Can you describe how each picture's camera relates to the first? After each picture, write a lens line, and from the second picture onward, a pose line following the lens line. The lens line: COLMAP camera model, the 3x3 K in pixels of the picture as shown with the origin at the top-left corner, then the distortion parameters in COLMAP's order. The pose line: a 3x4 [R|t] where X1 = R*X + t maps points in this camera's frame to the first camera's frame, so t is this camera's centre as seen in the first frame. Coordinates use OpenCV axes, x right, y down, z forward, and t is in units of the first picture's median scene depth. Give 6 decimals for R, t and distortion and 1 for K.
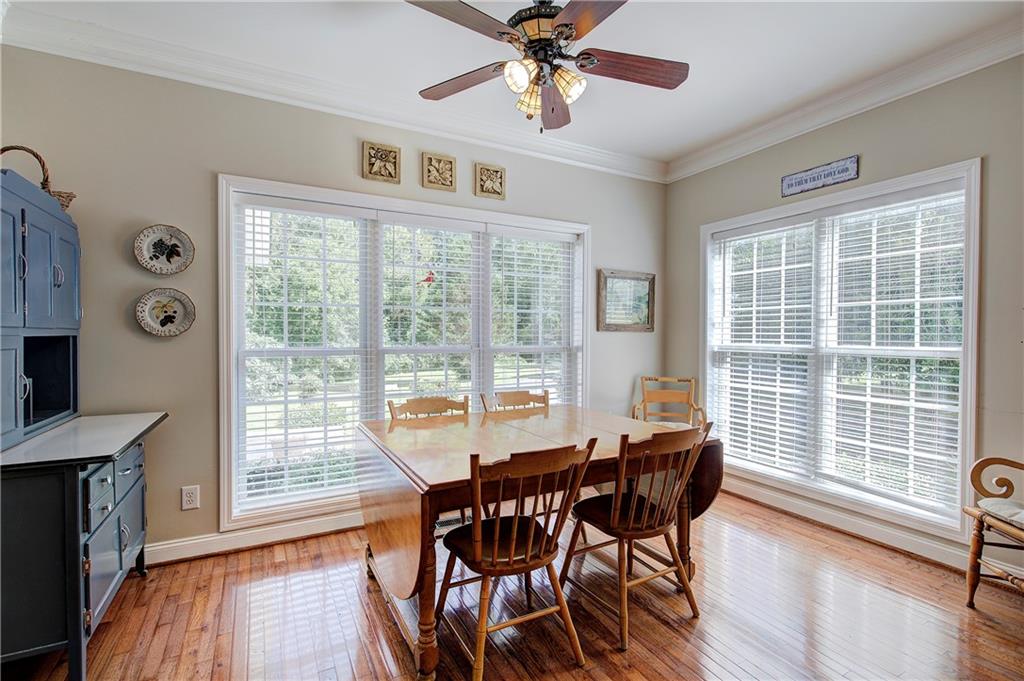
lens RADIAL K [[475.5, 0, 512.0], [0, 475.5, 340.5], [0, 0, 1]] dist [0.002851, 0.000461]
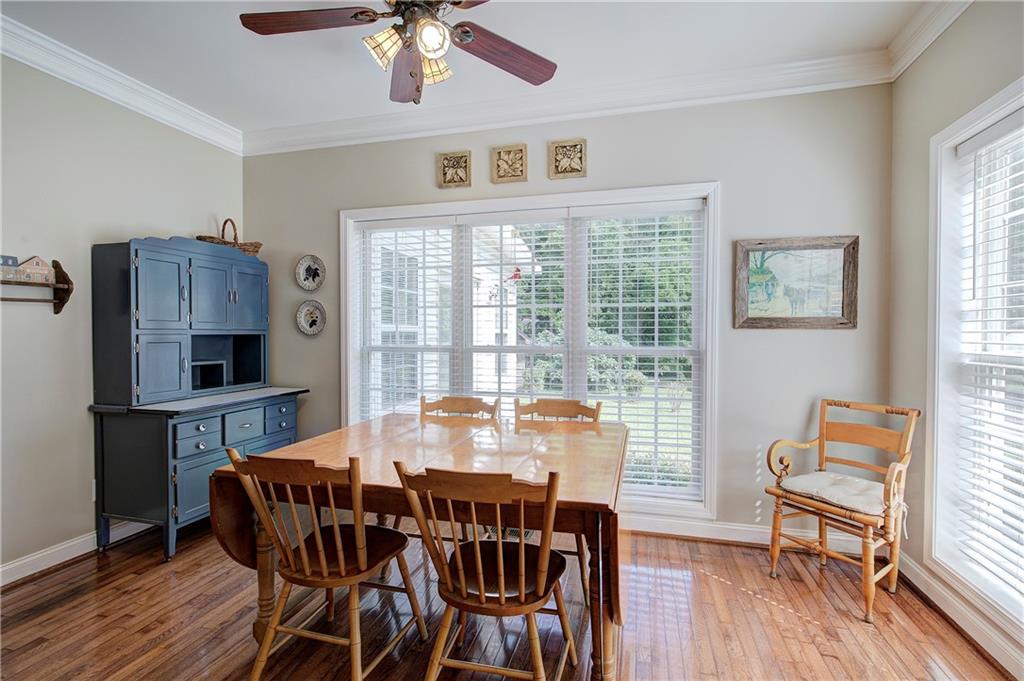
lens RADIAL K [[475.5, 0, 512.0], [0, 475.5, 340.5], [0, 0, 1]] dist [0.002851, 0.000461]
pose [[0.725567, 0.009112, -0.688091, 0.524963], [-0.008357, 0.999955, 0.004431, -0.002909], [0.688101, 0.002535, 0.725611, 0.316149]]
